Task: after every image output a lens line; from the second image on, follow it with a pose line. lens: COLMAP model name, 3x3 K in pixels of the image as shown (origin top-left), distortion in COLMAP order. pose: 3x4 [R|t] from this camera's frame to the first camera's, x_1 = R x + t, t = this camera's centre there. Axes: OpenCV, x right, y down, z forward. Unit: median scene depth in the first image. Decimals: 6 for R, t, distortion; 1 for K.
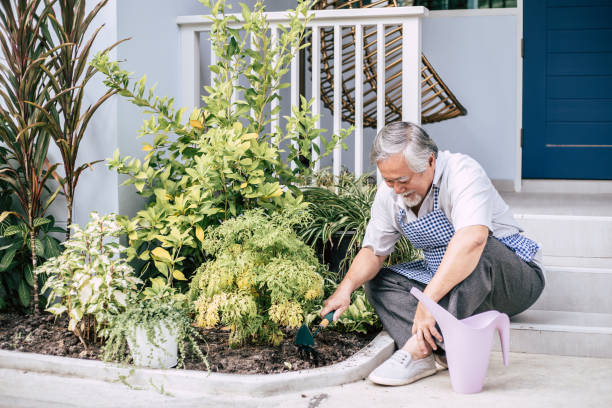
lens RADIAL K [[898.0, 0, 306.0], [0, 898.0, 204.0], [0, 0, 1]] dist [-0.098298, -0.064372]
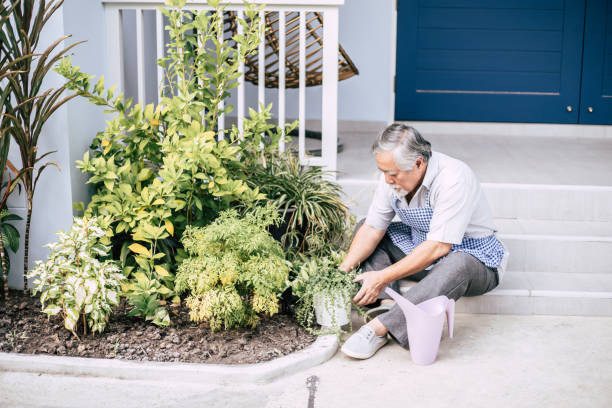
lens RADIAL K [[898.0, 0, 306.0], [0, 898.0, 204.0], [0, 0, 1]] dist [-0.098298, -0.064372]
pose [[0.970338, -0.049110, 0.236713, -0.225837], [0.009974, 0.986448, 0.163770, -0.183216], [-0.241548, -0.156552, 0.957678, -0.100771]]
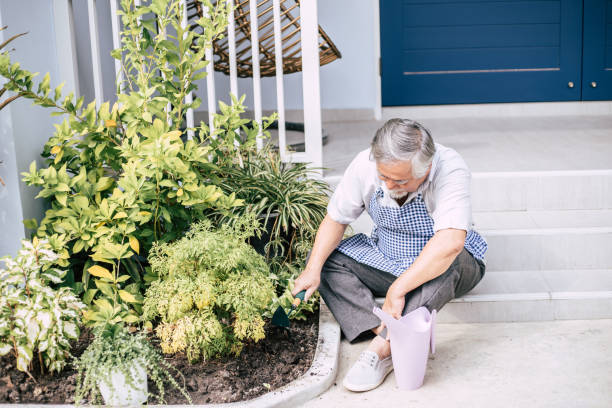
lens RADIAL K [[898.0, 0, 306.0], [0, 898.0, 204.0], [0, 0, 1]] dist [-0.098298, -0.064372]
pose [[0.961939, -0.101453, 0.253733, -0.188838], [0.057073, 0.982639, 0.176528, -0.174884], [-0.267237, -0.155328, 0.951030, 0.052193]]
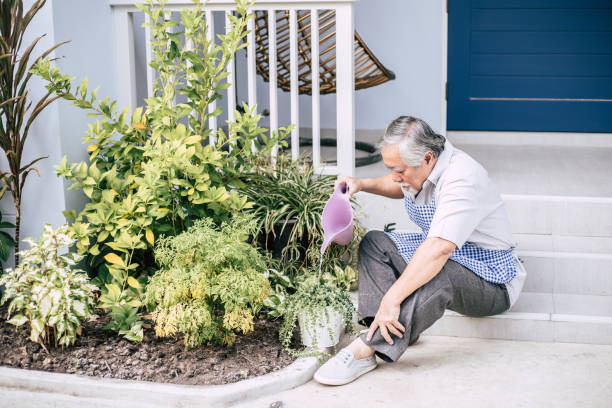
lens RADIAL K [[898.0, 0, 306.0], [0, 898.0, 204.0], [0, 0, 1]] dist [-0.098298, -0.064372]
pose [[0.995229, -0.034835, 0.091138, -0.032707], [0.022122, 0.990330, 0.136956, -0.150092], [-0.095027, -0.134286, 0.986376, -0.041698]]
